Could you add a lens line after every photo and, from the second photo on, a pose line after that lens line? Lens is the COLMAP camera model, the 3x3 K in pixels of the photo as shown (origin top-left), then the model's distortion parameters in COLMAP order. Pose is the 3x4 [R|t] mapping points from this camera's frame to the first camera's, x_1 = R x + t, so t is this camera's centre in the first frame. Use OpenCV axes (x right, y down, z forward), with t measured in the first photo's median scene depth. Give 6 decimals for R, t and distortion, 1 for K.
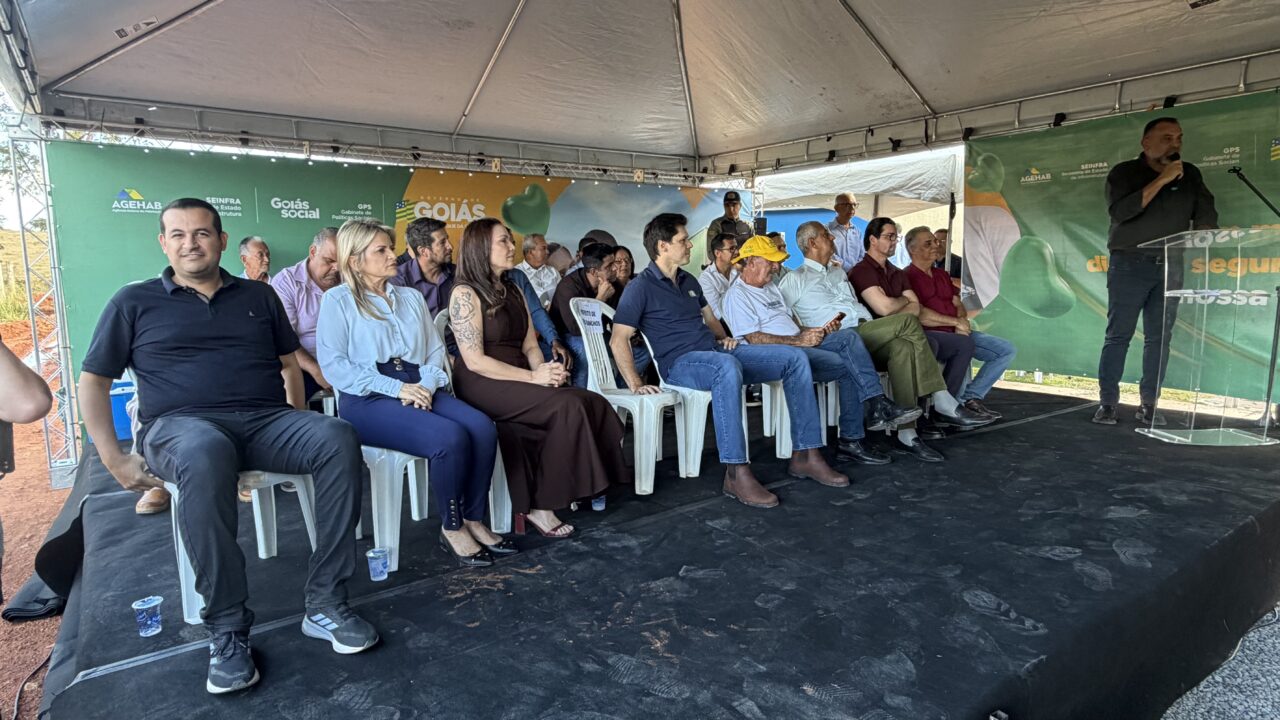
lens RADIAL K [[727.8, 0, 640.0], [0, 727.8, 360.0], [0, 0, 1]] dist [0.007865, 0.001559]
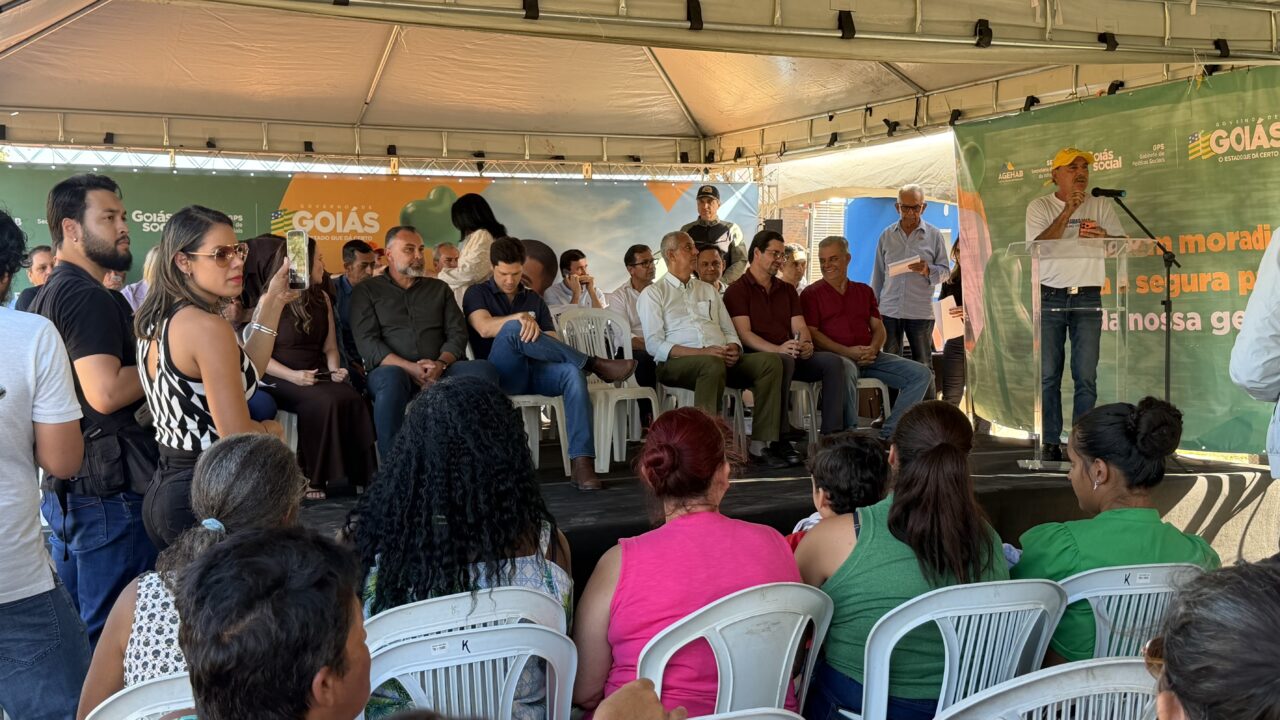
lens RADIAL K [[1475.0, 0, 647.4], [0, 1475.0, 384.3], [0, 0, 1]] dist [0.072228, -0.066487]
pose [[0.986253, 0.007281, -0.165082, 0.475546], [-0.018492, 0.997617, -0.066475, 0.116315], [0.164205, 0.068614, 0.984037, -0.773024]]
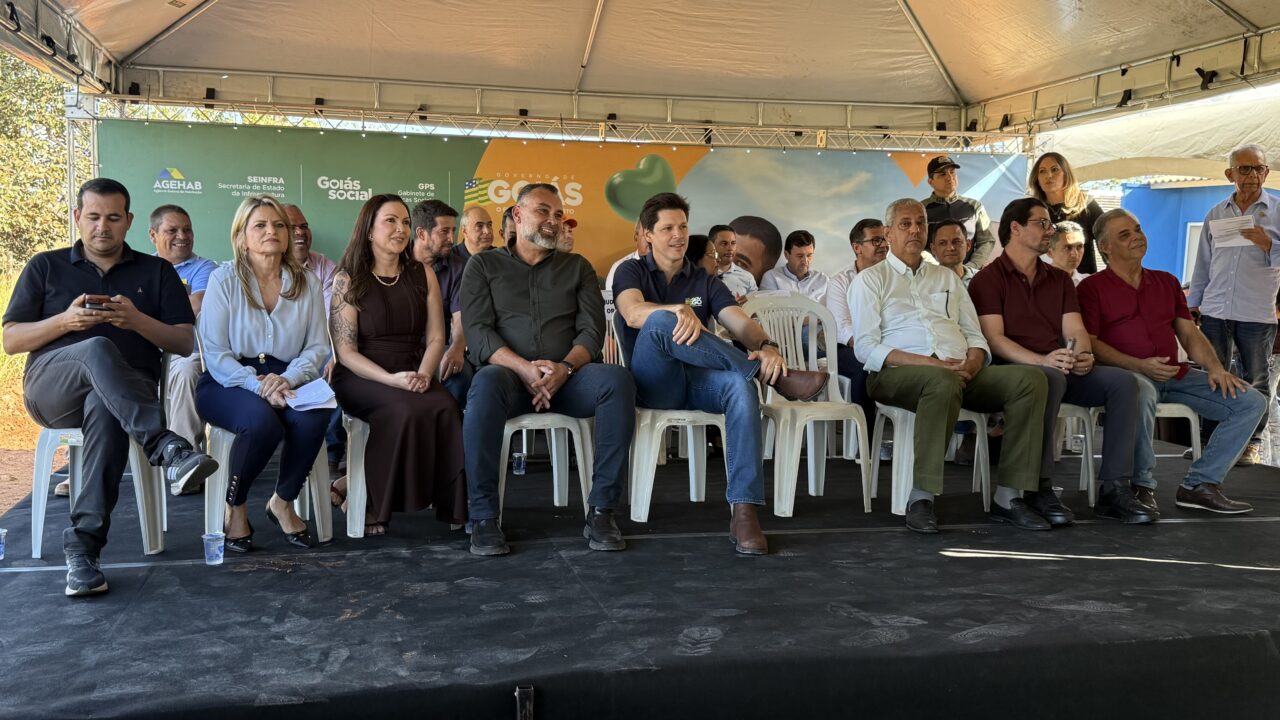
lens RADIAL K [[1214.0, 0, 617.2], [0, 1214.0, 349.2], [0, 0, 1]] dist [0.178944, -0.396658]
pose [[0.915559, 0.047129, -0.399413, 0.430944], [-0.075616, 0.995571, -0.055858, 0.037509], [0.395011, 0.081343, 0.915068, -0.181886]]
